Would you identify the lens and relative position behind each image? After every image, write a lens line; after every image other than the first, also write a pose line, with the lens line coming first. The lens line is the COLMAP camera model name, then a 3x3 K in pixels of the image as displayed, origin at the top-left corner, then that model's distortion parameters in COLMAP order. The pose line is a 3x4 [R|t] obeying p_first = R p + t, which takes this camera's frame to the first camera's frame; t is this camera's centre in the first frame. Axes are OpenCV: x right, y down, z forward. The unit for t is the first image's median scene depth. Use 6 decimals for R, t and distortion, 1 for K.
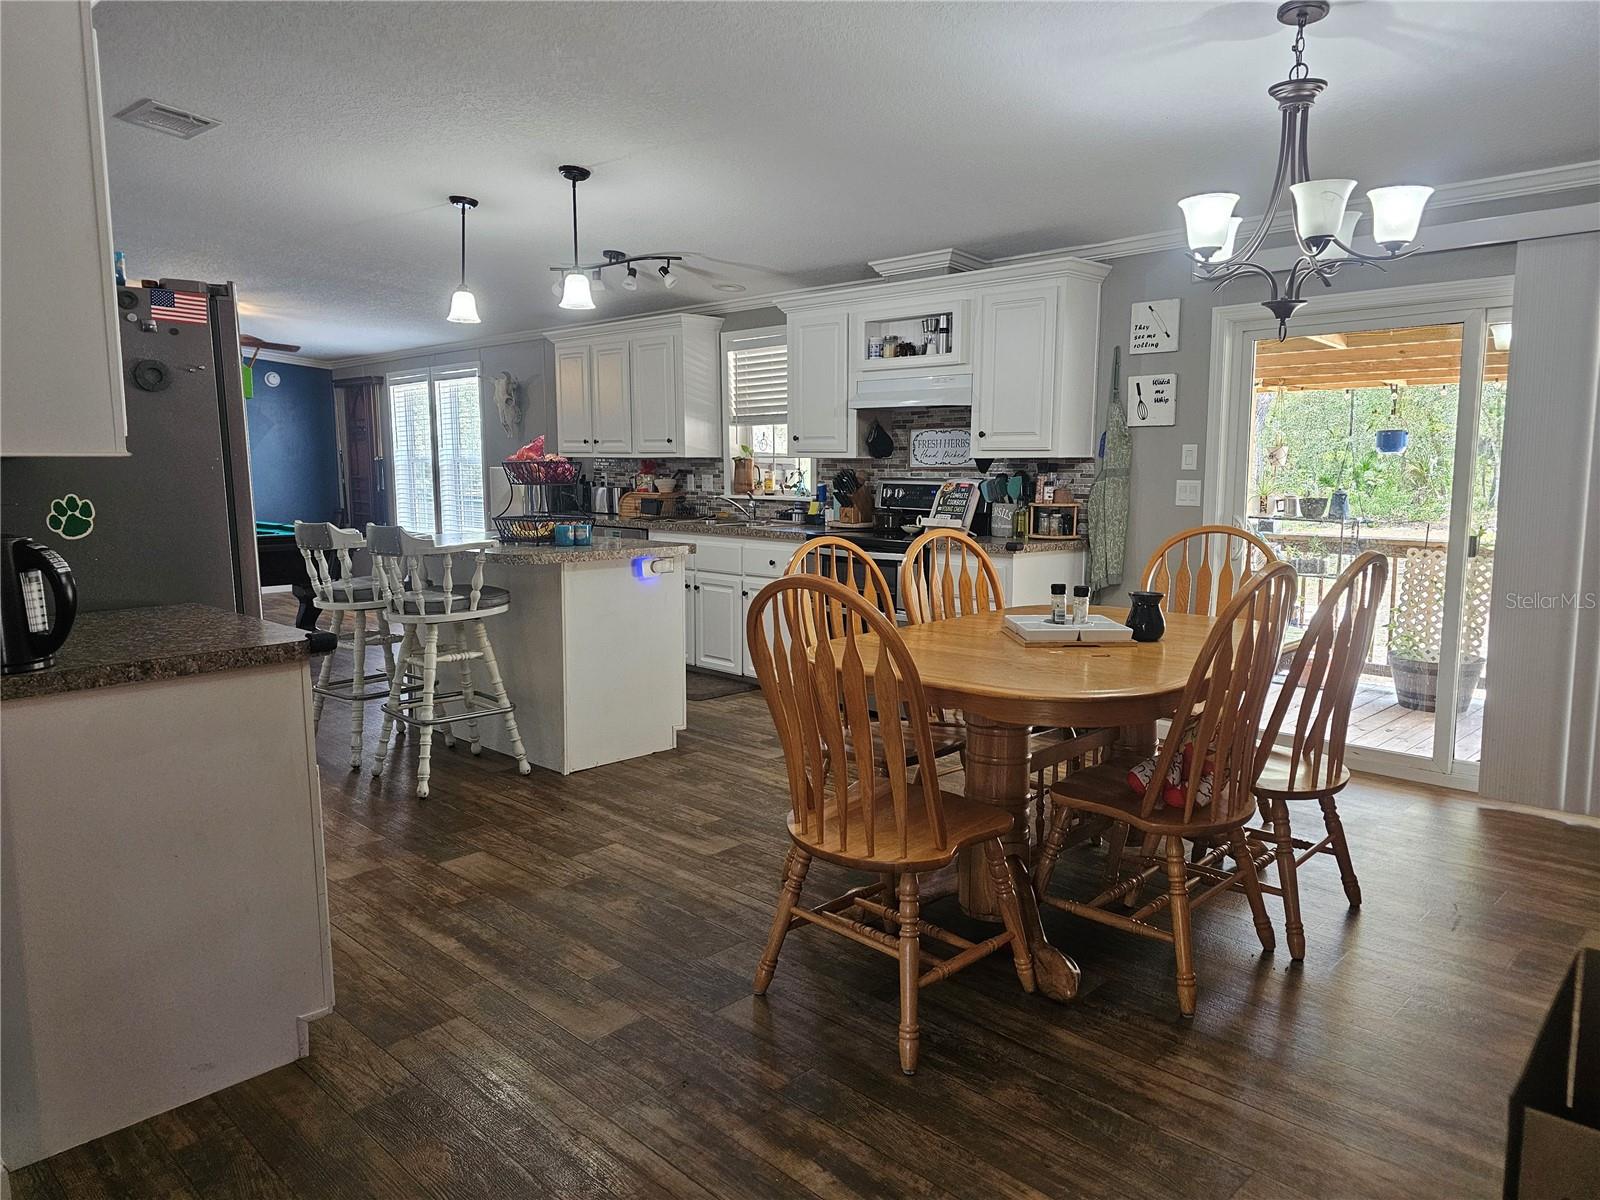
lens RADIAL K [[1084.8, 0, 804.8], [0, 1084.8, 598.5], [0, 0, 1]] dist [0.057924, -0.055915]
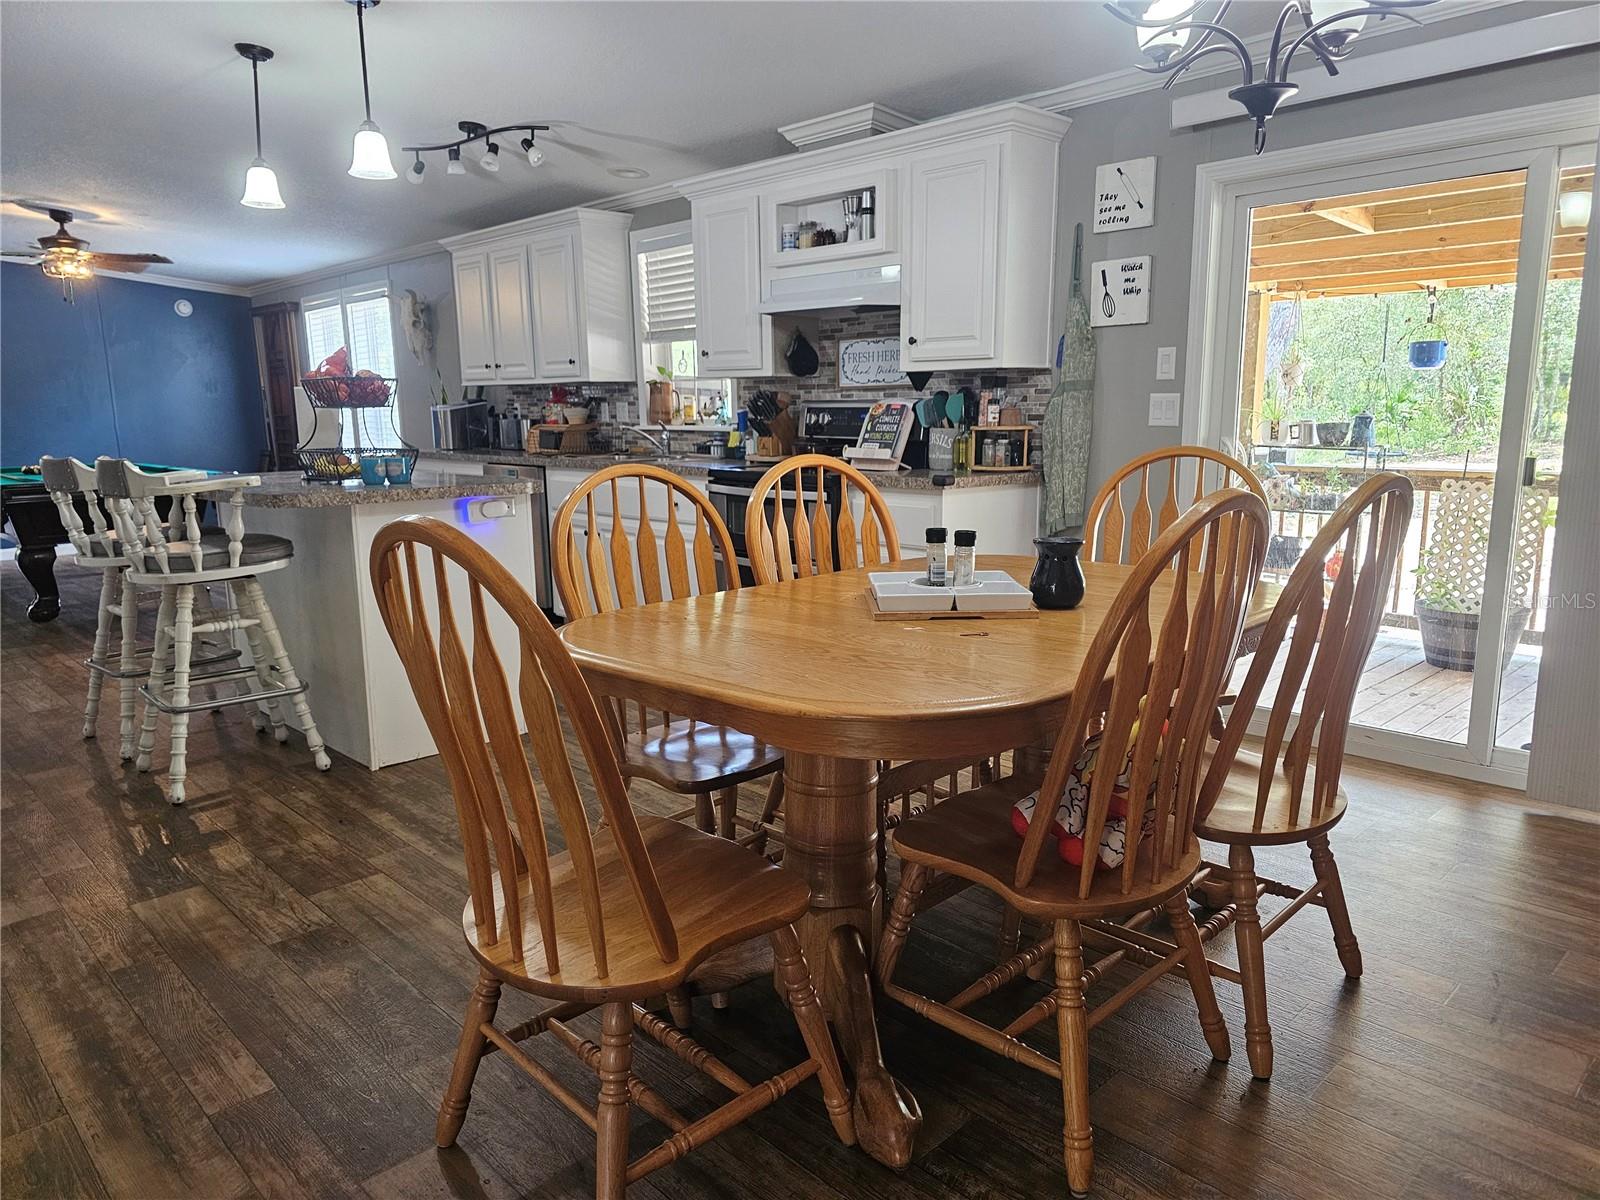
lens RADIAL K [[1084.8, 0, 799.0], [0, 1084.8, 612.9], [0, 0, 1]] dist [0.057924, -0.055915]
pose [[0.999640, -0.007481, -0.025751, 0.105736], [0.009126, 0.997885, 0.064367, -0.002733], [0.025215, -0.064579, 0.997594, 0.192951]]
